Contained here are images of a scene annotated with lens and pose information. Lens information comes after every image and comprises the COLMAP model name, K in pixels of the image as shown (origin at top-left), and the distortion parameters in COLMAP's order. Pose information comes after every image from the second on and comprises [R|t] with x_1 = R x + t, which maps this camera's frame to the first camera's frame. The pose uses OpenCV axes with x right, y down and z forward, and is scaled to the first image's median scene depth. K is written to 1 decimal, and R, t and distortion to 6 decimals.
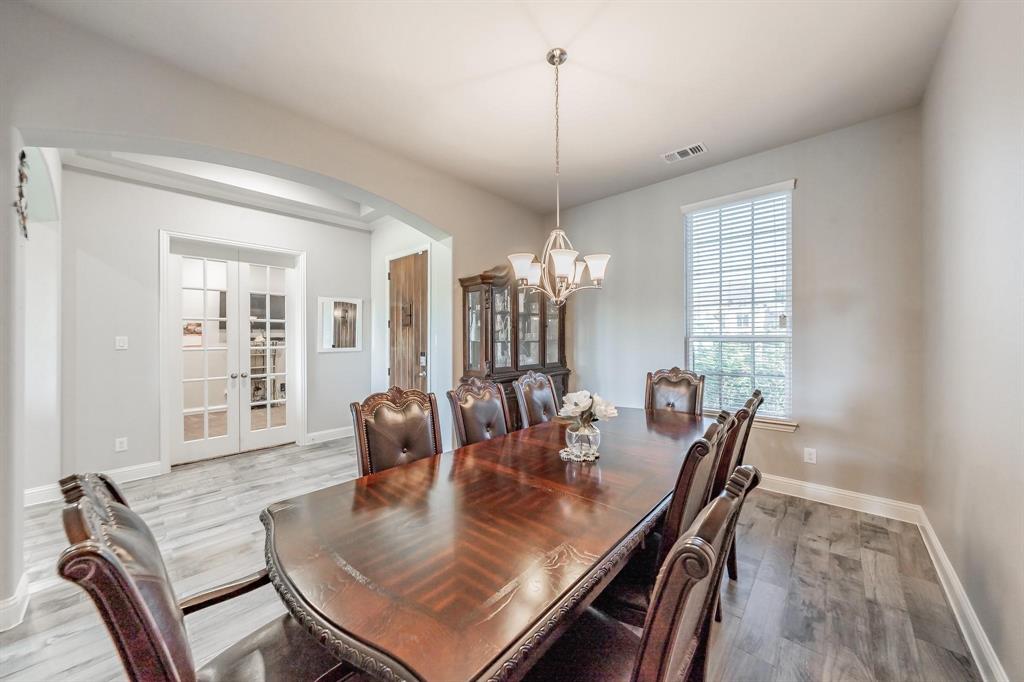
lens RADIAL K [[367.6, 0, 510.5], [0, 367.6, 339.9], [0, 0, 1]] dist [-0.003216, 0.000403]
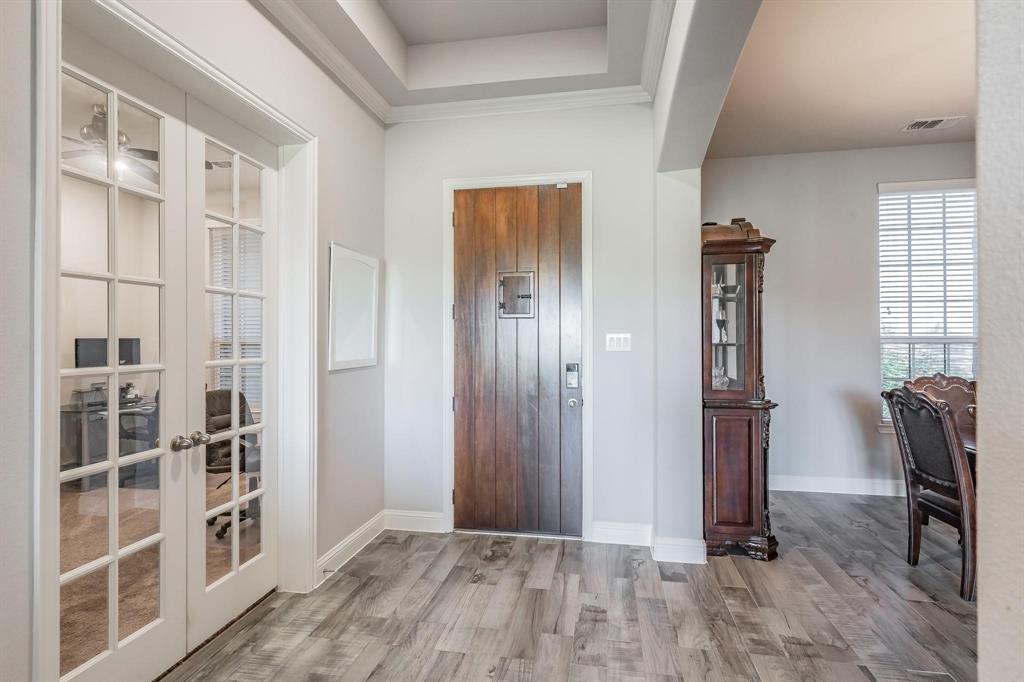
lens RADIAL K [[495.7, 0, 512.1], [0, 495.7, 340.4], [0, 0, 1]] dist [-0.004451, -0.000245]
pose [[0.839640, 0.001664, 0.543140, -0.782242], [0.003186, 0.999963, -0.007989, 0.003919], [-0.543133, 0.008438, 0.839604, 0.449565]]
